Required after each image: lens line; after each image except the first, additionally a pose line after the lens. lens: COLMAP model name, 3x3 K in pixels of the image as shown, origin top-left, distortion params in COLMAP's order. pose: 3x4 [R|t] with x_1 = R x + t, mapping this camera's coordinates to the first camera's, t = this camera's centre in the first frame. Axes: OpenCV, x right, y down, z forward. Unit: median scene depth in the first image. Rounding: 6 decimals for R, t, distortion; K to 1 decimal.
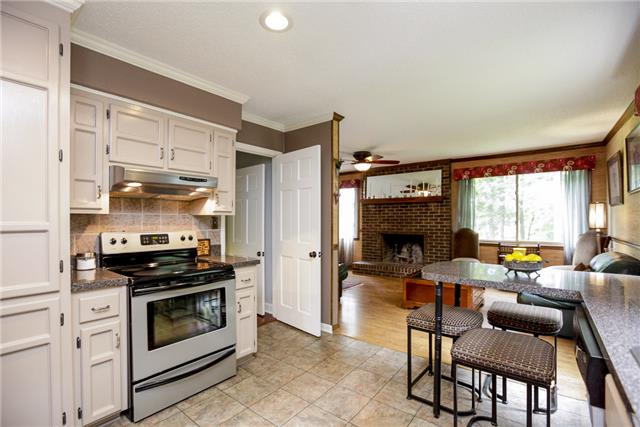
lens RADIAL K [[299.9, 0, 322.4], [0, 299.9, 222.3], [0, 0, 1]] dist [-0.000716, -0.000085]
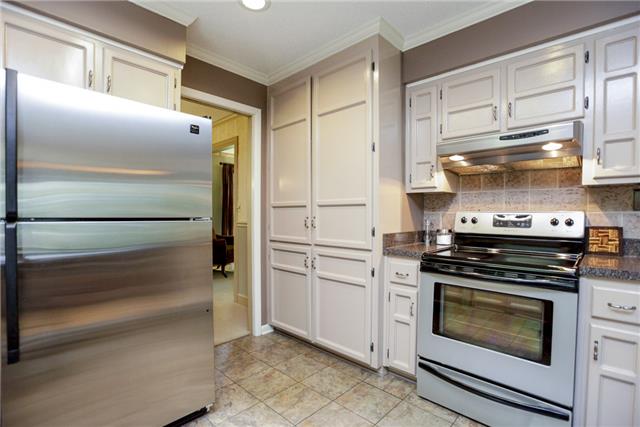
lens RADIAL K [[299.9, 0, 322.4], [0, 299.9, 222.3], [0, 0, 1]] dist [-0.000716, -0.000085]
pose [[-0.060791, 0.029811, -0.997705, 0.391230], [-0.012923, 0.999447, 0.030650, 0.057846], [0.998067, 0.014757, -0.060372, 0.740603]]
